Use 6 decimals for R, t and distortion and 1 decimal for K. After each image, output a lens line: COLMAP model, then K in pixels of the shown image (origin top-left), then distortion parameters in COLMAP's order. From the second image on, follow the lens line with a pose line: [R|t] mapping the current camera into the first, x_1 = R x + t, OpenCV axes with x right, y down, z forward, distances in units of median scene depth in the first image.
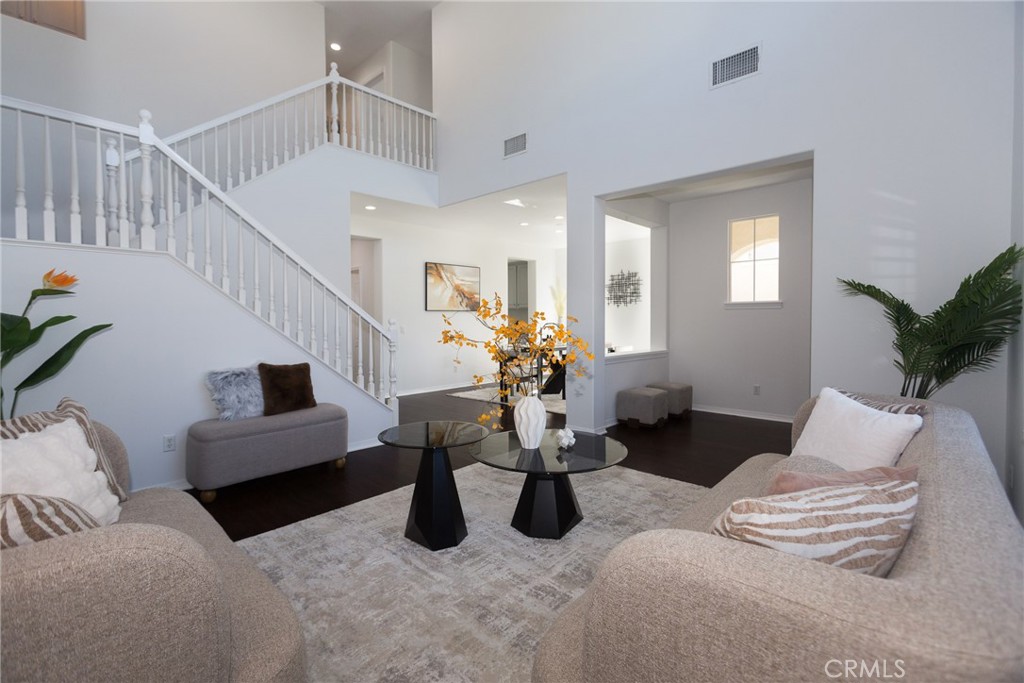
lens RADIAL K [[486.5, 0, 526.5], [0, 486.5, 324.7], [0, 0, 1]] dist [0.002720, 0.008350]
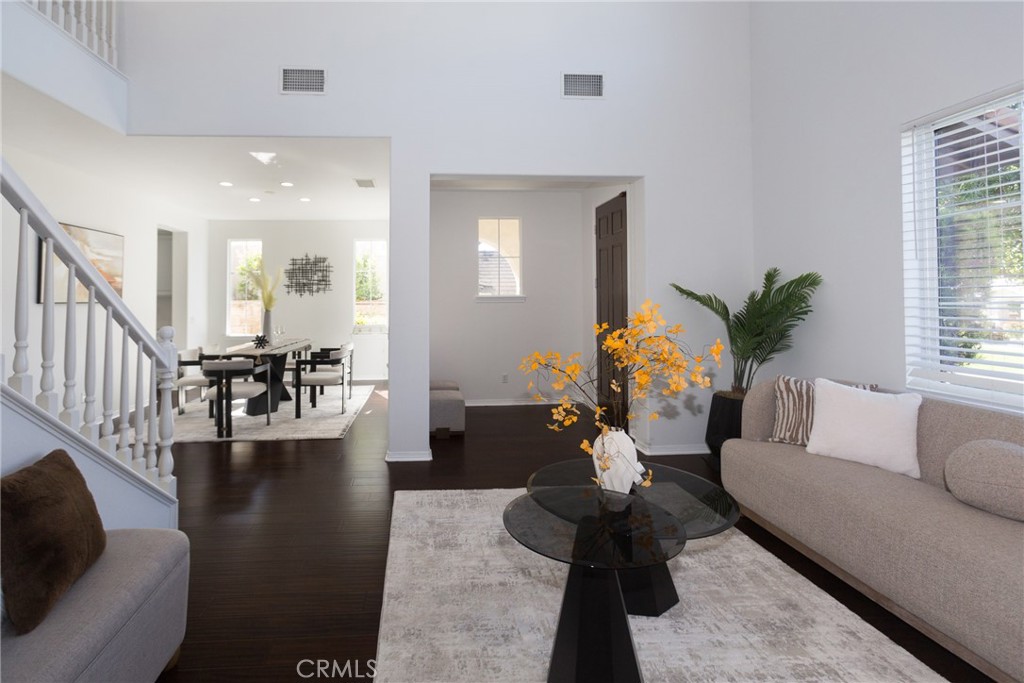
lens RADIAL K [[486.5, 0, 488.6], [0, 486.5, 288.5], [0, 0, 1]] dist [0.002720, 0.008350]
pose [[0.690649, 0.018610, 0.722951, -0.315132], [0.011545, 0.999258, -0.036752, -0.023614], [-0.723098, 0.033730, 0.689921, 0.270538]]
